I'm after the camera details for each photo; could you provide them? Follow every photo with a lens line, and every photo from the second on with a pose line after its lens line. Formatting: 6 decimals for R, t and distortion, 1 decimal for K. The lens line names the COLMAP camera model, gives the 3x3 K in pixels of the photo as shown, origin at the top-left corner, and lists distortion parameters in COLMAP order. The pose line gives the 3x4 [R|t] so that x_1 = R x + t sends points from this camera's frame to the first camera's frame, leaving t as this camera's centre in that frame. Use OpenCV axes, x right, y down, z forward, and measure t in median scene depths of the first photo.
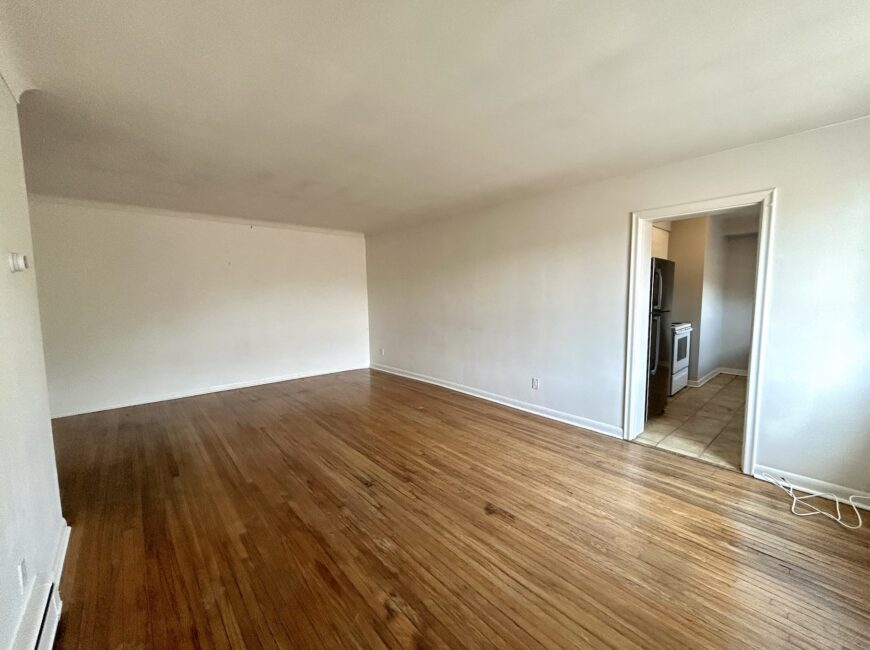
lens RADIAL K [[355.4, 0, 432.5], [0, 355.4, 325.5], [0, 0, 1]] dist [-0.000381, 0.002385]
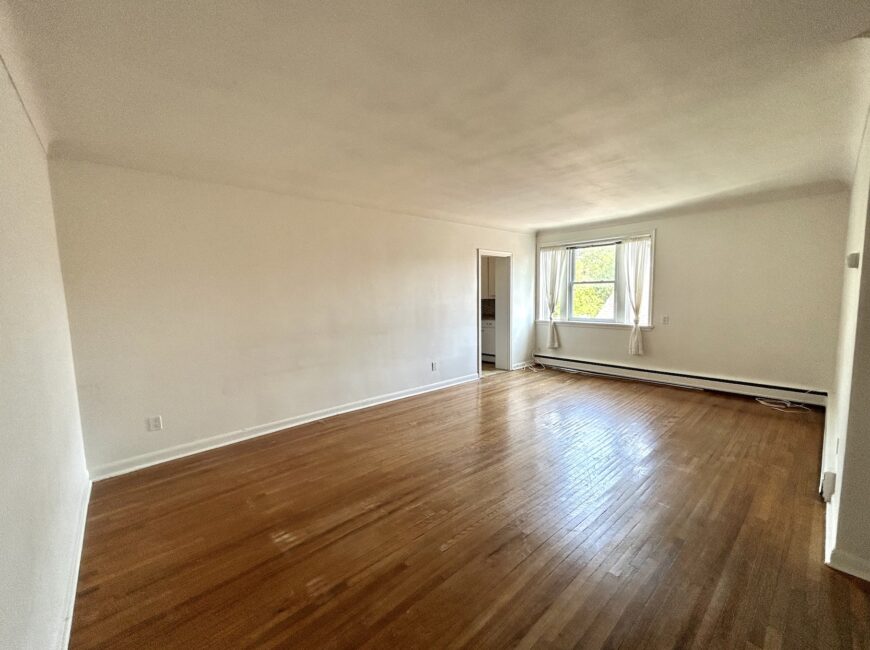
lens RADIAL K [[351.5, 0, 430.6], [0, 351.5, 329.0], [0, 0, 1]] dist [-0.000327, 0.000203]
pose [[-0.006204, -0.089267, 0.995988, -1.340110], [0.108577, 0.990059, 0.089412, -0.117565], [-0.994069, 0.108696, 0.003550, 1.398761]]
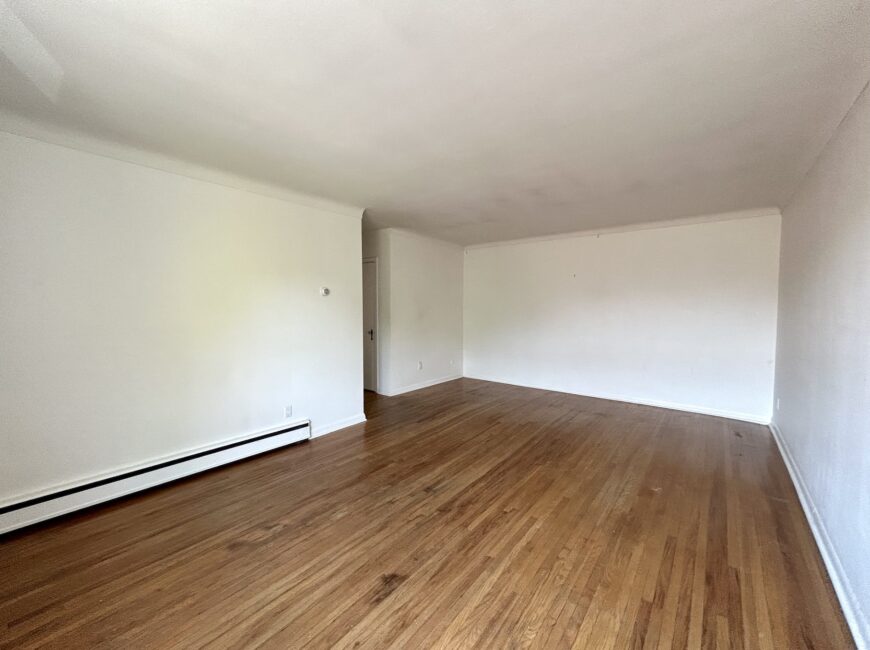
lens RADIAL K [[355.4, 0, 432.5], [0, 355.4, 325.5], [0, 0, 1]] dist [-0.000381, 0.002385]
pose [[0.168346, 0.065845, -0.983526, 0.741186], [-0.089121, 0.994697, 0.051338, -0.075497], [0.981691, 0.079010, 0.173321, 0.730577]]
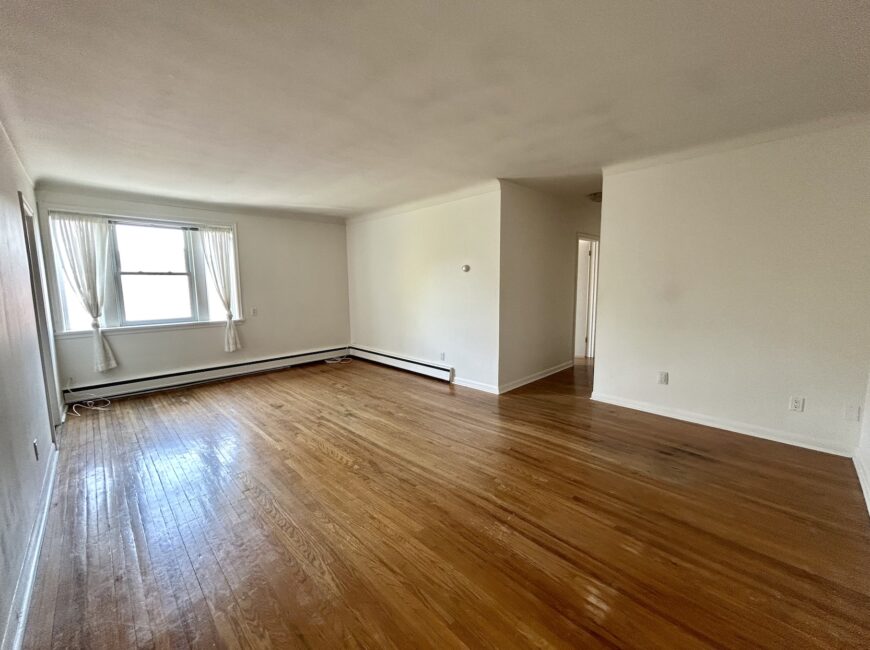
lens RADIAL K [[355.4, 0, 432.5], [0, 355.4, 325.5], [0, 0, 1]] dist [-0.000381, 0.002385]
pose [[-0.998467, 0.031670, -0.045403, -0.423175], [0.021533, 0.977787, 0.208494, -0.180975], [0.050998, 0.207197, -0.976969, 2.153145]]
